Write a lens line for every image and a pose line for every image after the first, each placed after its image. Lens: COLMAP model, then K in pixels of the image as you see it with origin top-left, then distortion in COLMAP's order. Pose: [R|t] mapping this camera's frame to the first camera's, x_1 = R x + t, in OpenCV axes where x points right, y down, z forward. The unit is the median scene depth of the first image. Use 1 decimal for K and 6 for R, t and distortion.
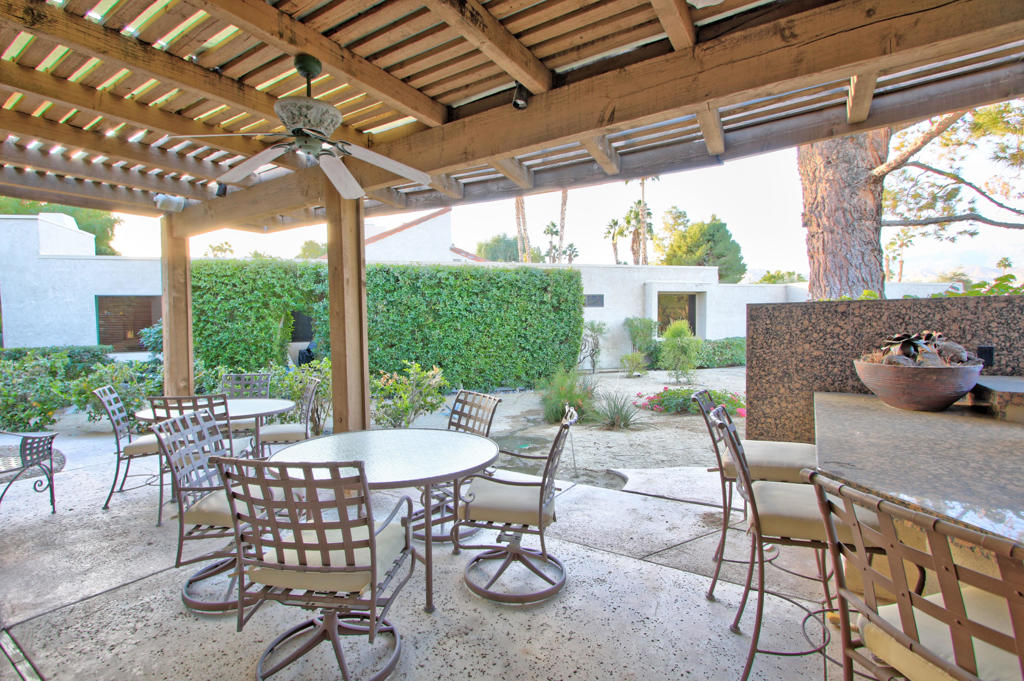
lens RADIAL K [[490.6, 0, 506.1], [0, 490.6, 347.7], [0, 0, 1]] dist [-0.006161, 0.000901]
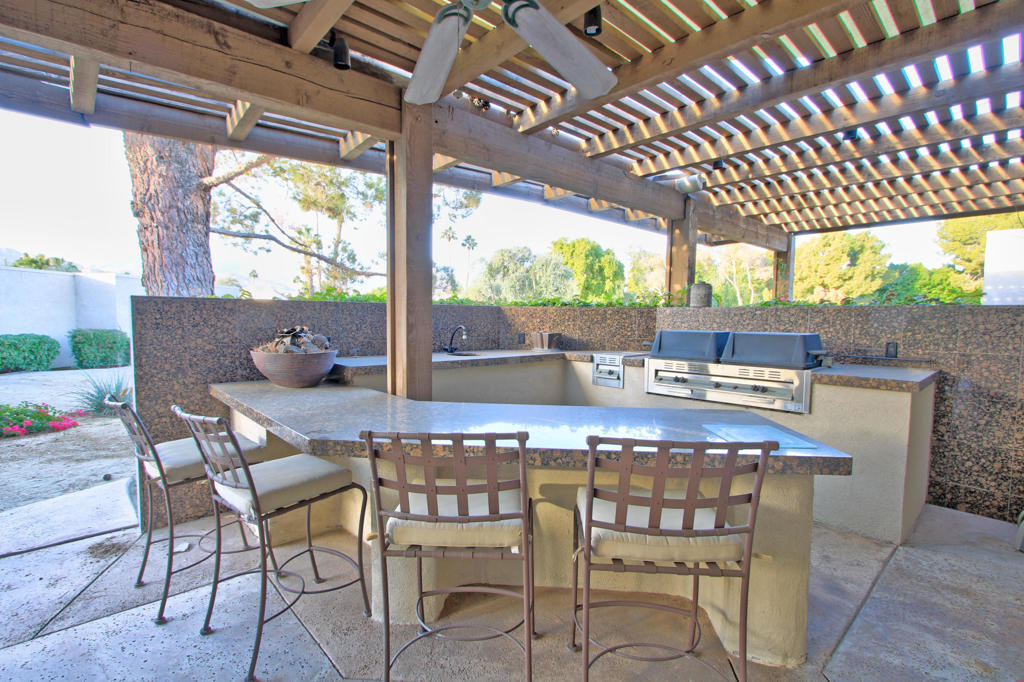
lens RADIAL K [[490.6, 0, 506.1], [0, 490.6, 348.2], [0, 0, 1]] dist [-0.006161, 0.000901]
pose [[0.259933, -0.041056, 0.964753, -0.198408], [0.033455, 0.998879, 0.033495, -0.000498], [-0.965047, 0.023570, 0.261015, 0.105370]]
